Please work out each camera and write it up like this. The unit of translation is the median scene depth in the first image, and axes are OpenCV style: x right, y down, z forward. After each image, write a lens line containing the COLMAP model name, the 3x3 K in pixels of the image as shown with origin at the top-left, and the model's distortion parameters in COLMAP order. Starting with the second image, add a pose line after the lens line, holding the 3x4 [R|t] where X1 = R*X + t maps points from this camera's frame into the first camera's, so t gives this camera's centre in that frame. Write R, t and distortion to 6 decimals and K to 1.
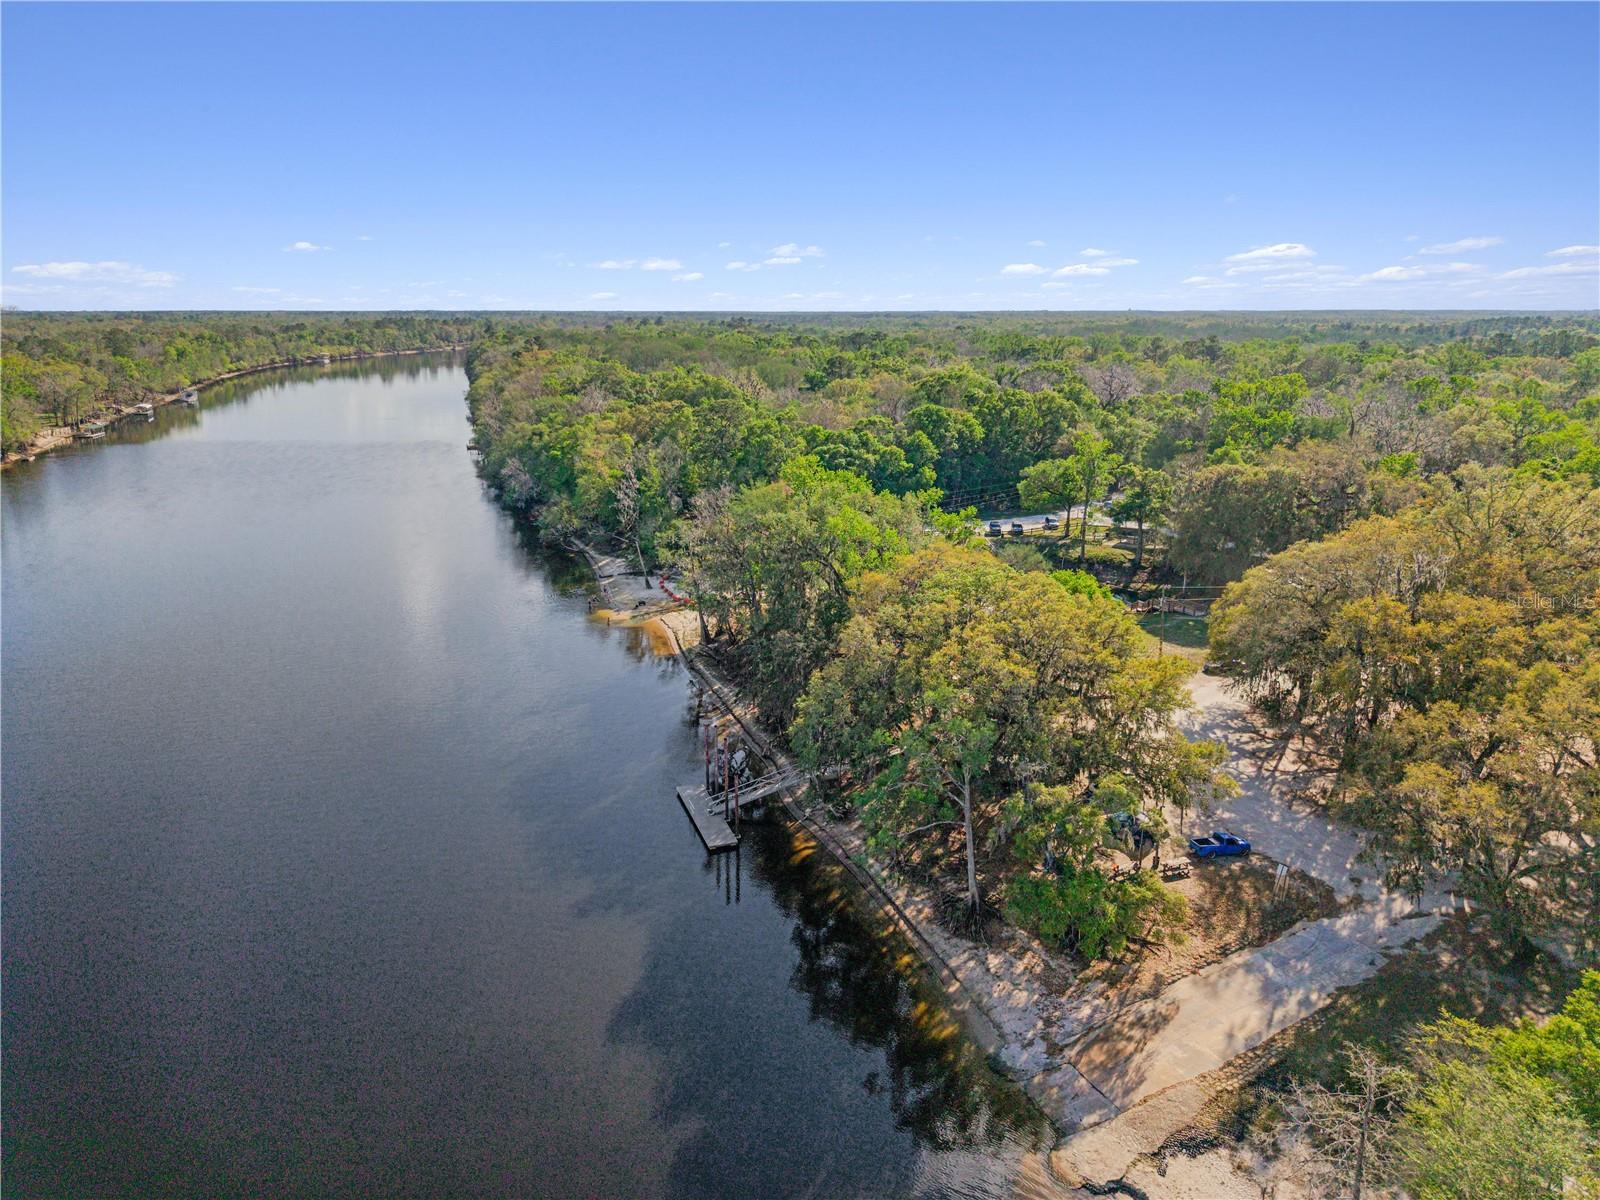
lens RADIAL K [[1066.1, 0, 798.5], [0, 1066.1, 608.7], [0, 0, 1]] dist [-0.000529, -0.004042]
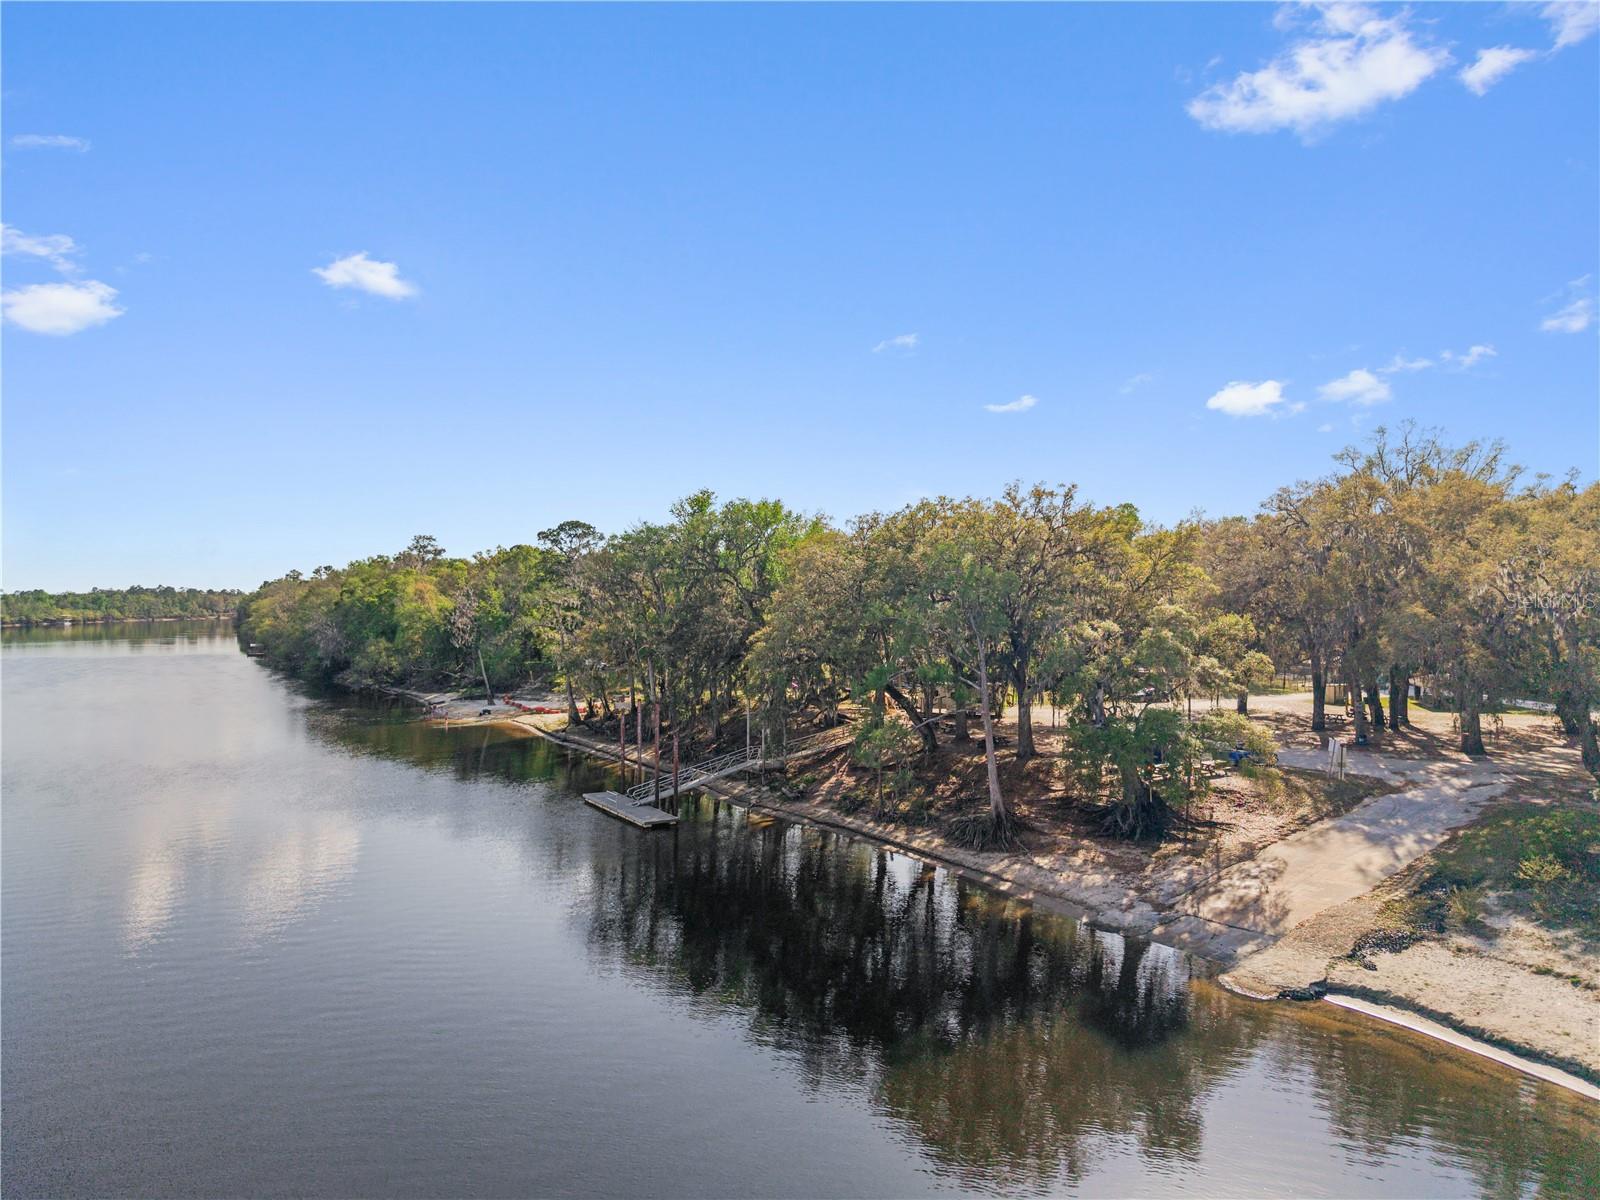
lens RADIAL K [[1066.1, 0, 799.0], [0, 1066.1, 602.4], [0, 0, 1]] dist [-0.000529, -0.004042]
pose [[0.979993, 0.010320, 0.198764, -0.080674], [0.044220, 0.962406, -0.267991, 0.175805], [-0.194058, 0.271419, 0.942695, 0.110594]]
